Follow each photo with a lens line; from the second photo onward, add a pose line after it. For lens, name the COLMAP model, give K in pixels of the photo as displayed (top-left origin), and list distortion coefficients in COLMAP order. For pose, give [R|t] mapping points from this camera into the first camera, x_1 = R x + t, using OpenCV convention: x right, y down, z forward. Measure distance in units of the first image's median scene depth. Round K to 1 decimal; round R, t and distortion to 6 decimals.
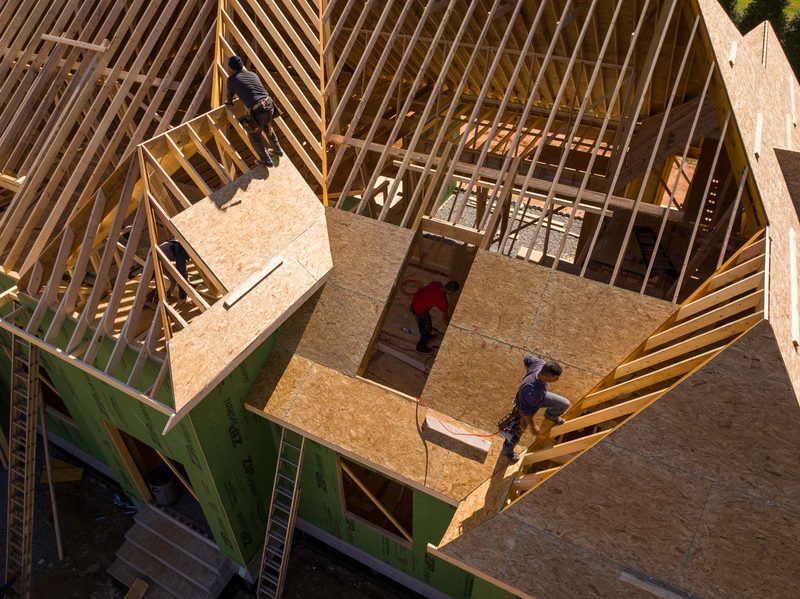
lens RADIAL K [[564.2, 0, 400.0], [0, 564.2, 299.5], [0, 0, 1]] dist [-0.053088, 0.028162]
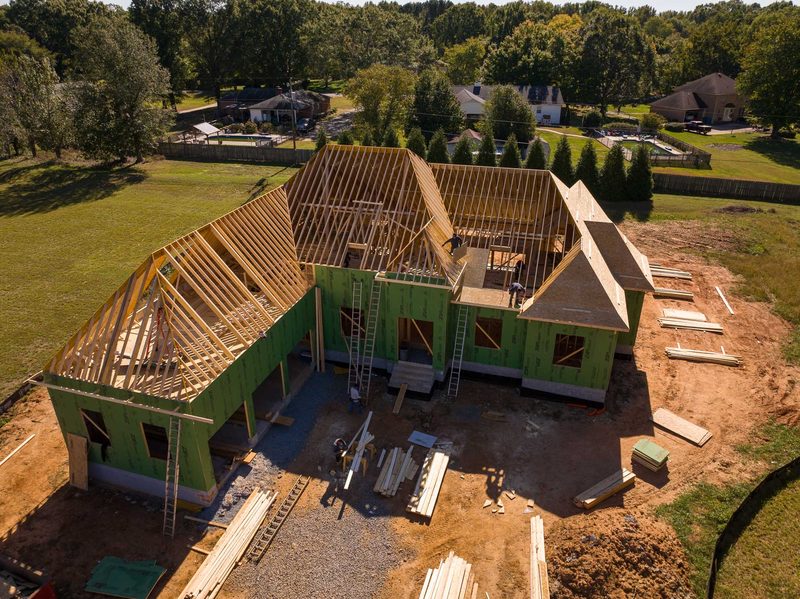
lens RADIAL K [[564.2, 0, 400.0], [0, 564.2, 299.5], [0, 0, 1]] dist [-0.053088, 0.028162]
pose [[0.981180, -0.087025, 0.172373, -1.050527], [0.123404, 0.969200, -0.213125, 0.784100], [-0.148517, 0.230385, 0.961699, -2.007175]]
